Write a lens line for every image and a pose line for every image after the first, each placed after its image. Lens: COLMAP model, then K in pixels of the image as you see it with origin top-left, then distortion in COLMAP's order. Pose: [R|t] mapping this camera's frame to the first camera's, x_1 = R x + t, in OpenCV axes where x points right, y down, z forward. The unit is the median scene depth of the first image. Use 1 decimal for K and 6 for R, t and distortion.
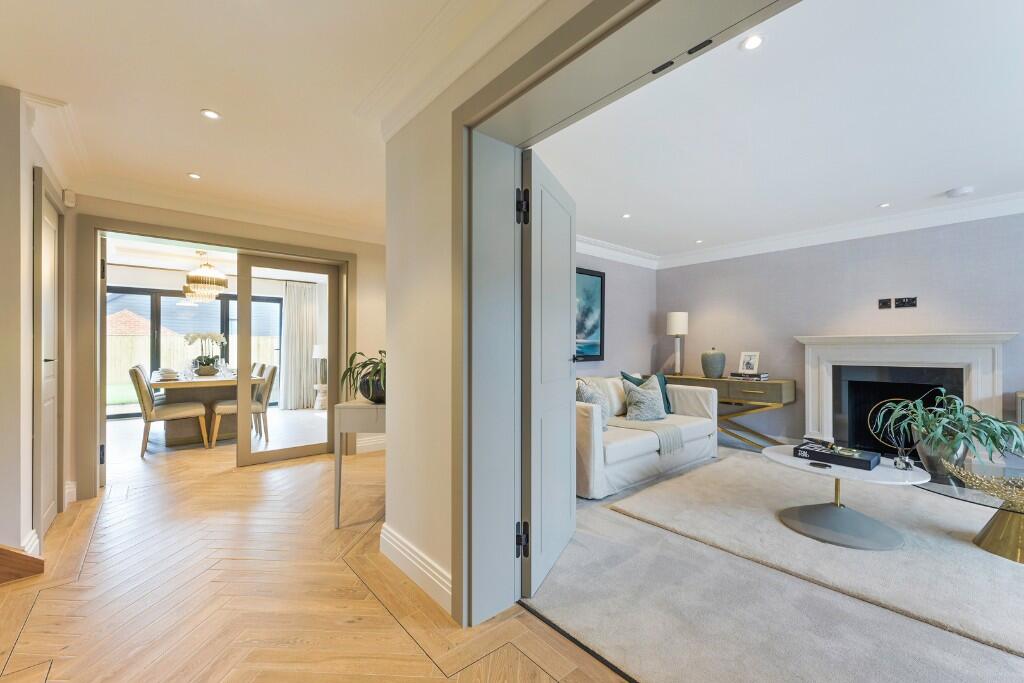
lens RADIAL K [[419.4, 0, 518.8], [0, 419.4, 346.5], [0, 0, 1]] dist [0.003192, 0.000429]
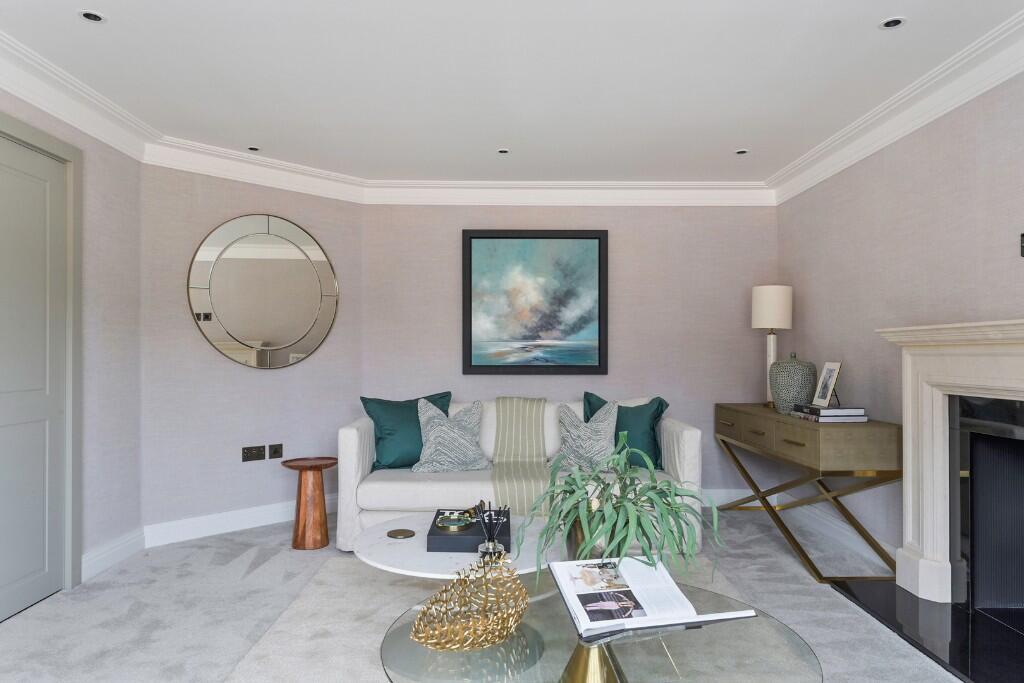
lens RADIAL K [[703.9, 0, 510.7], [0, 703.9, 342.6], [0, 0, 1]] dist [0.041693, 0.001928]
pose [[0.765043, -0.007853, -0.643931, 0.871443], [-0.001373, 0.999903, -0.013826, 0.001702], [0.643978, 0.011462, 0.764958, 0.147506]]
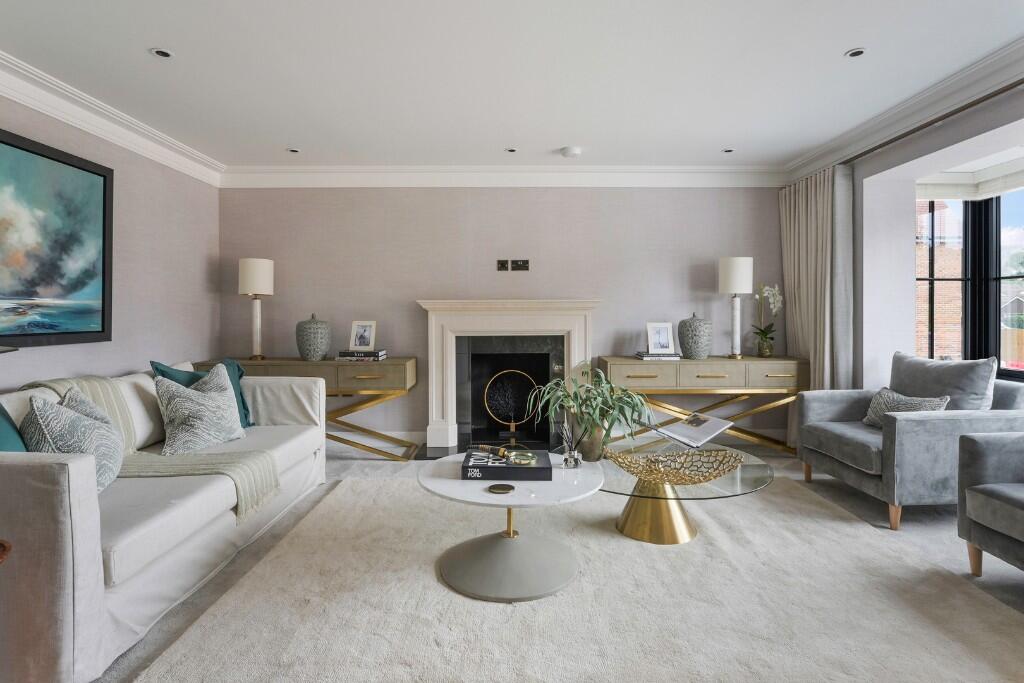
lens RADIAL K [[511.6, 0, 519.6], [0, 511.6, 317.0], [0, 0, 1]] dist [-0.015493, 0.001814]
pose [[0.648052, -0.005735, 0.761575, 0.063540], [0.000776, 0.999976, 0.006870, 0.000320], [-0.761596, -0.003861, 0.648041, 0.253896]]
